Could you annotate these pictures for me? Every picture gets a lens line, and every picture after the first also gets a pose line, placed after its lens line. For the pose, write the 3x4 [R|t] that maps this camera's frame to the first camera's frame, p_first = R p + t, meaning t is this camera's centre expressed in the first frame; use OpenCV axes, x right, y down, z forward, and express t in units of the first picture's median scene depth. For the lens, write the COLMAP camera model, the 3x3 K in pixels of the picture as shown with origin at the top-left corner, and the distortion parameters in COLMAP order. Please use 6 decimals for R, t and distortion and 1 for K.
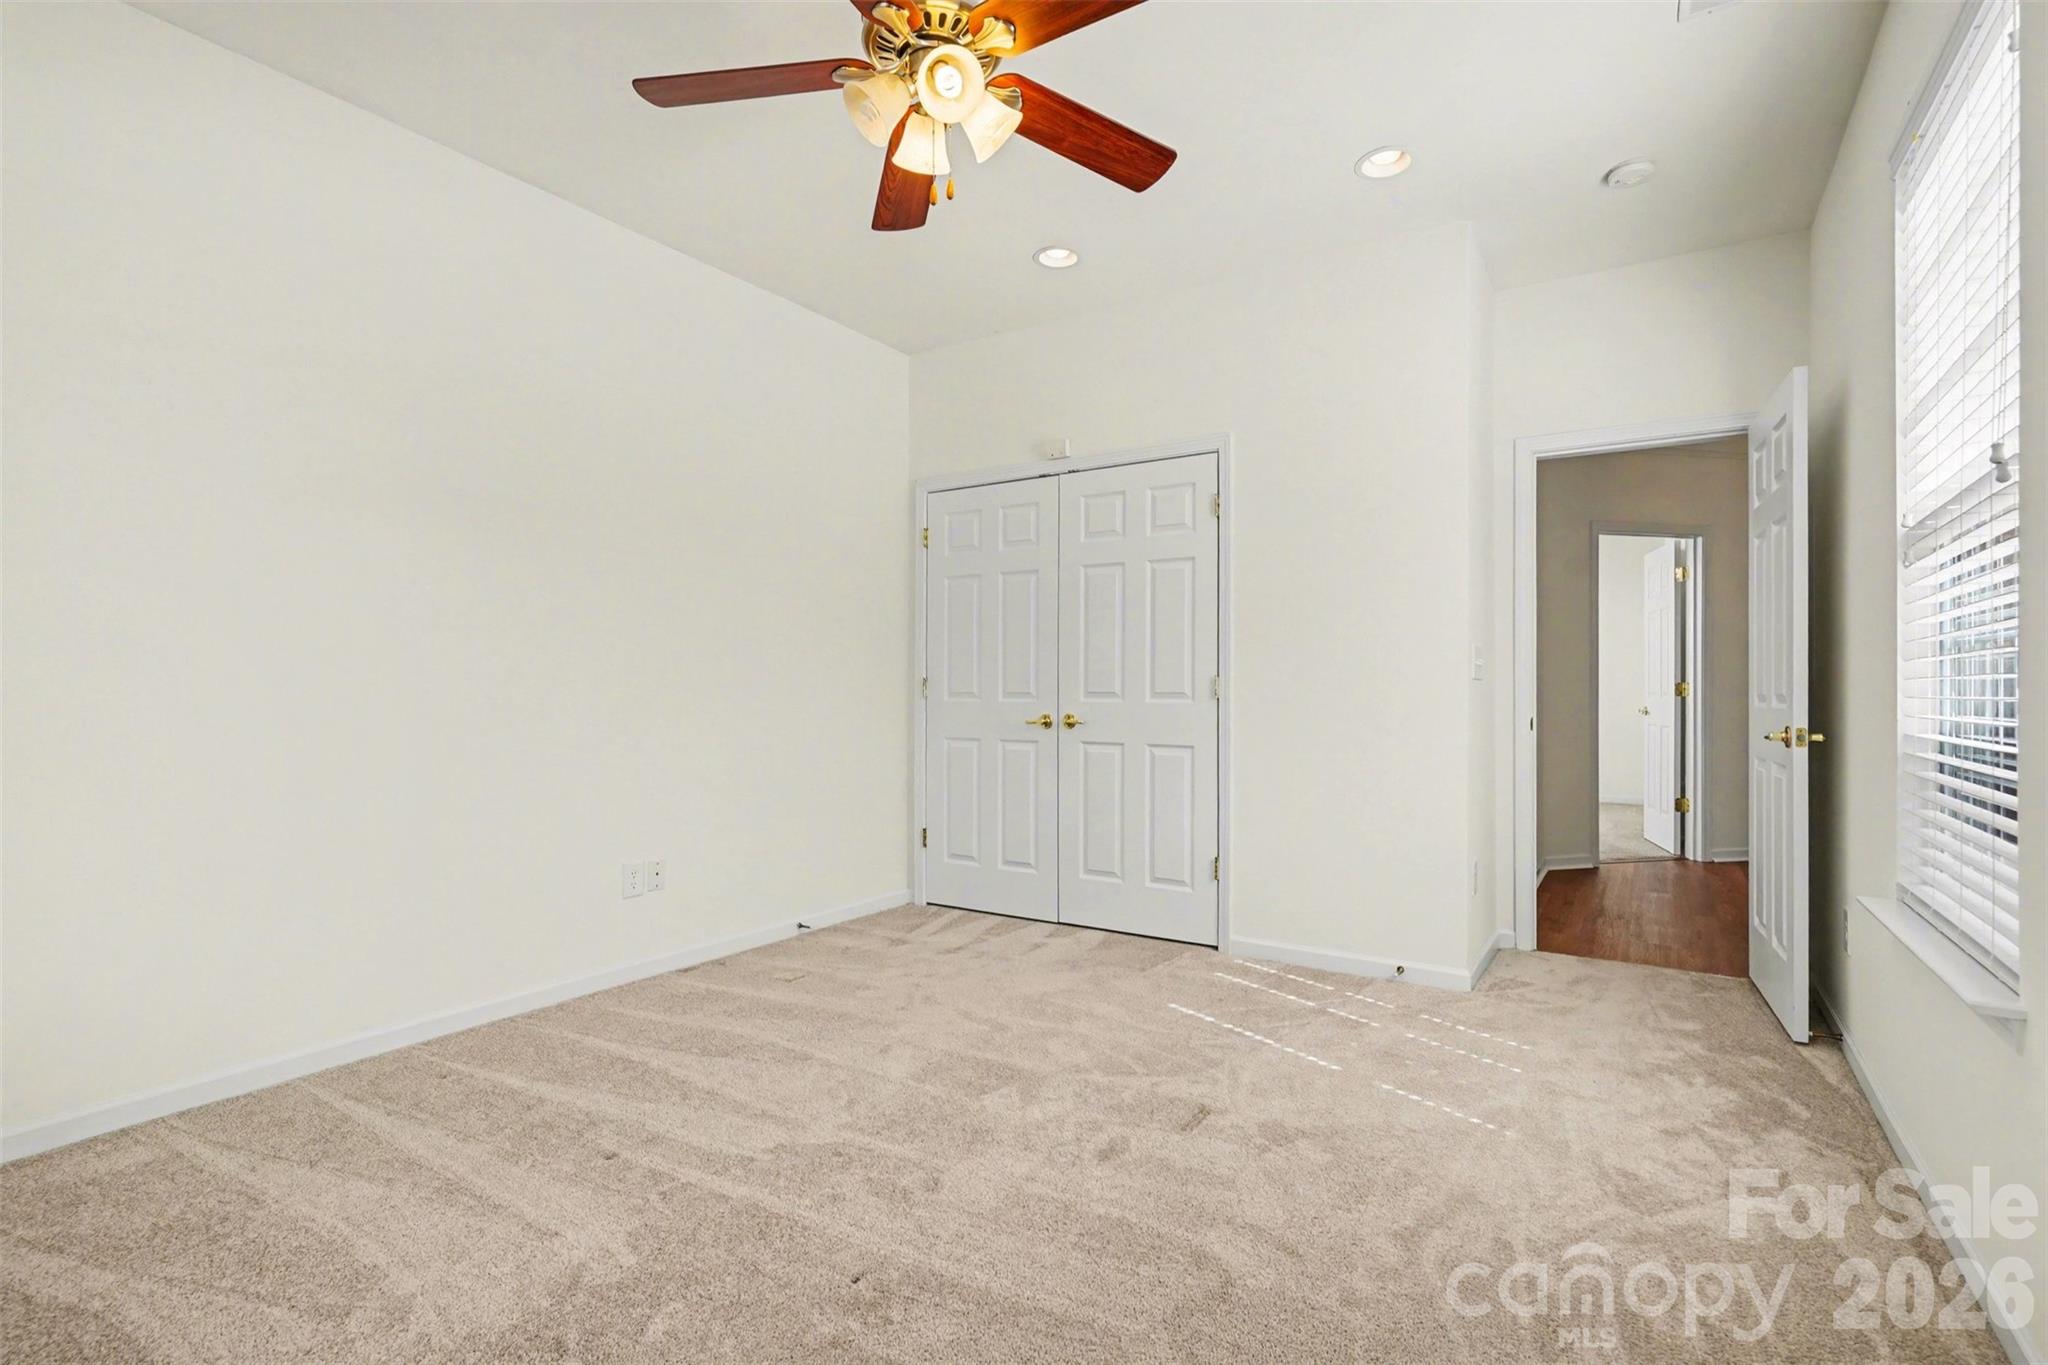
lens RADIAL K [[957.8, 0, 1029.6], [0, 957.8, 689.4], [0, 0, 1]] dist [0.015392, -0.000299]
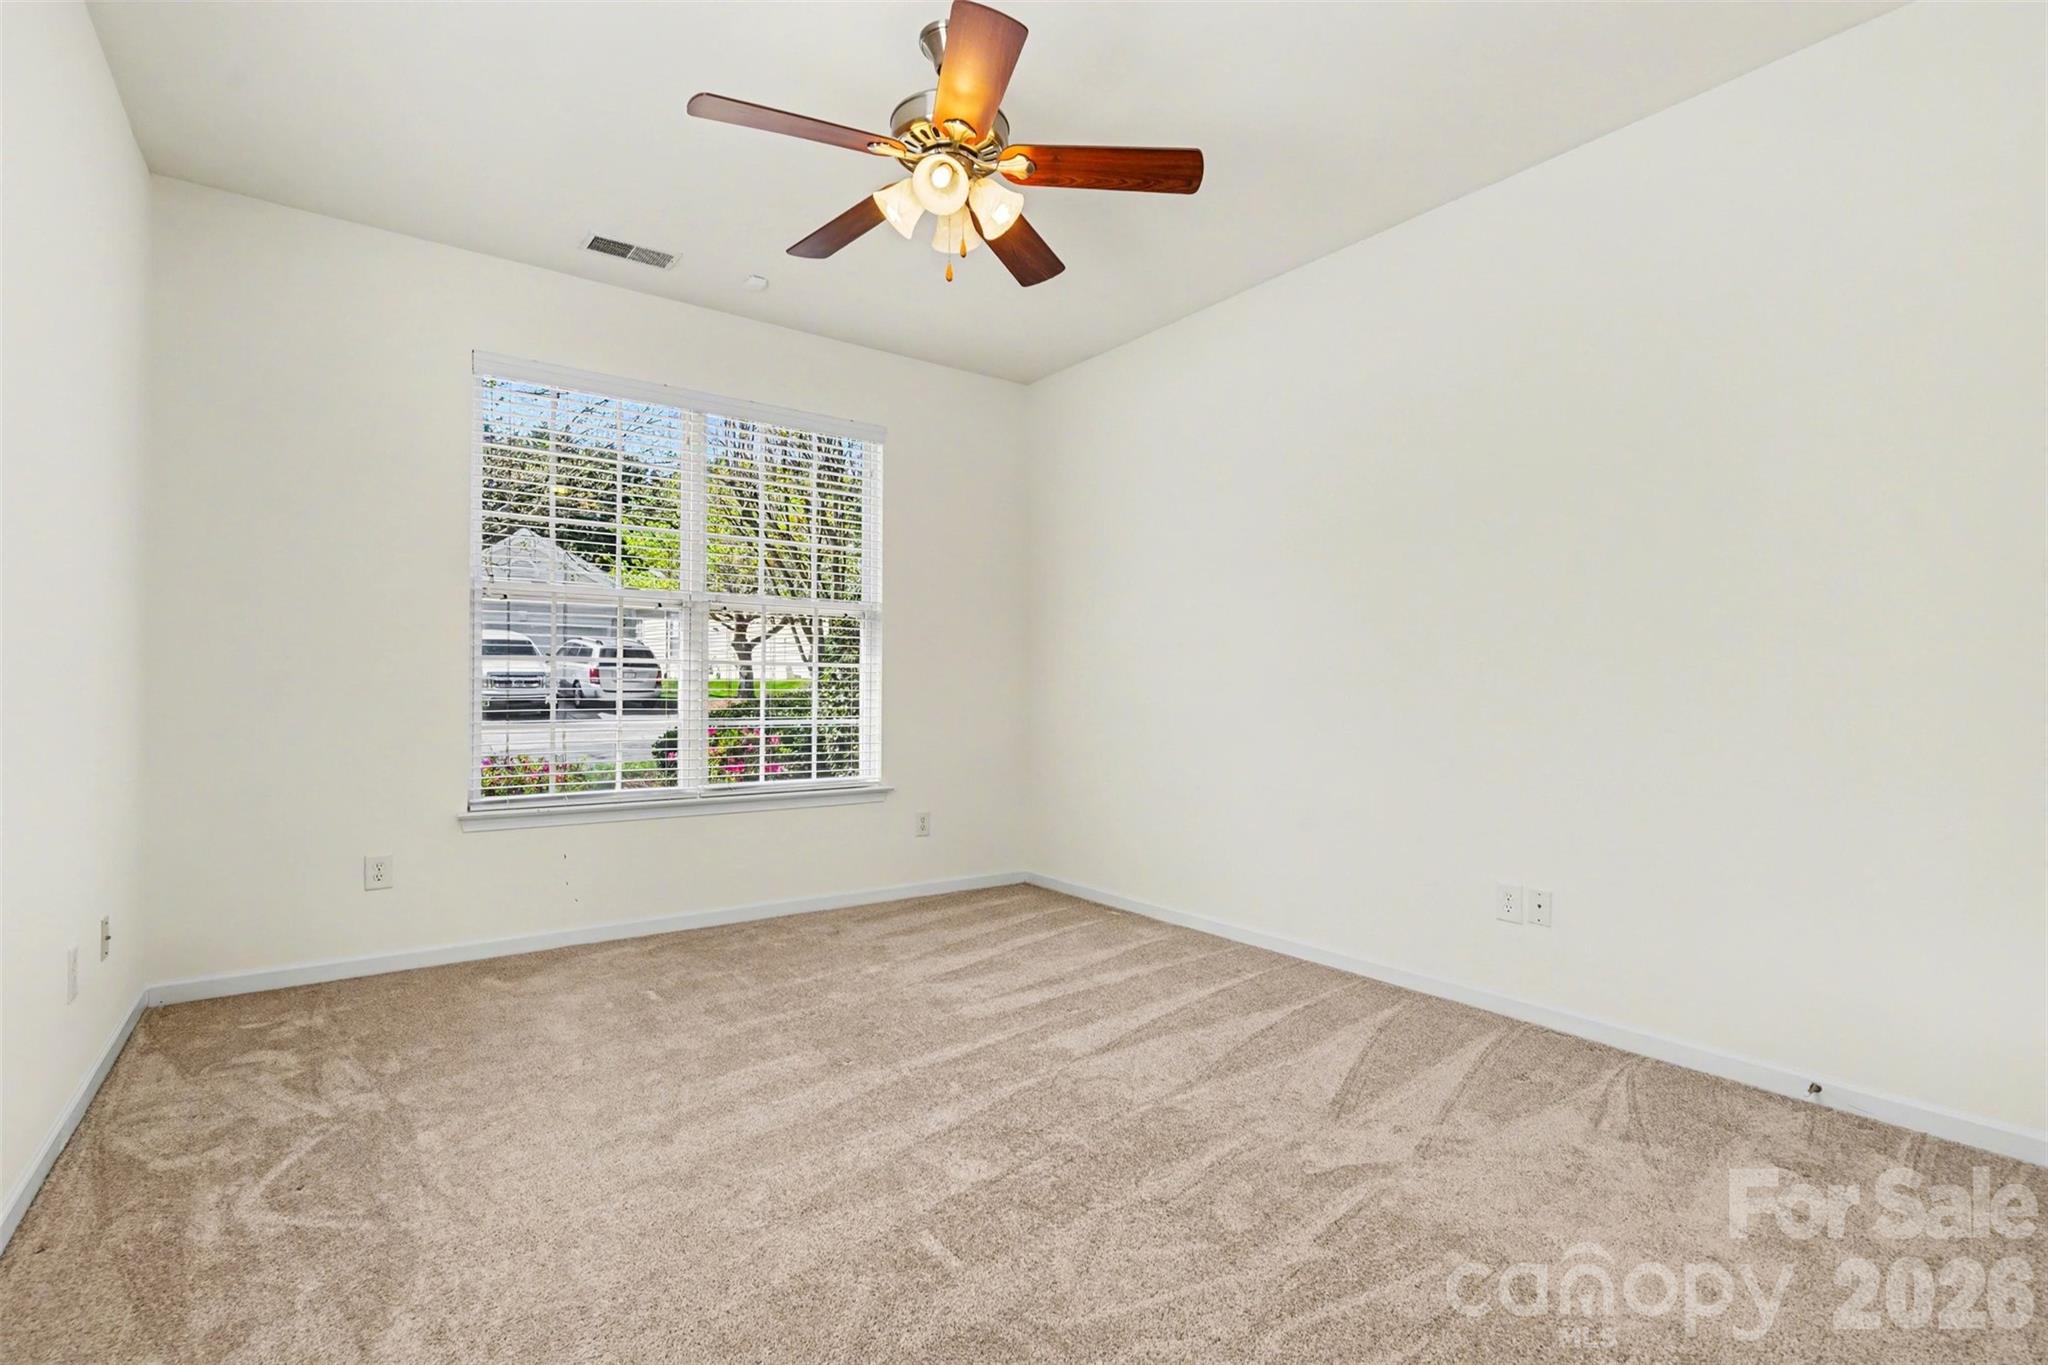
lens RADIAL K [[957.8, 0, 1029.6], [0, 957.8, 689.4], [0, 0, 1]] dist [0.015392, -0.000299]
pose [[-0.345600, -0.005673, -0.938365, 0.771516], [0.000475, 0.999981, -0.006221, 0.005634], [0.938382, -0.002596, -0.345591, 1.182334]]
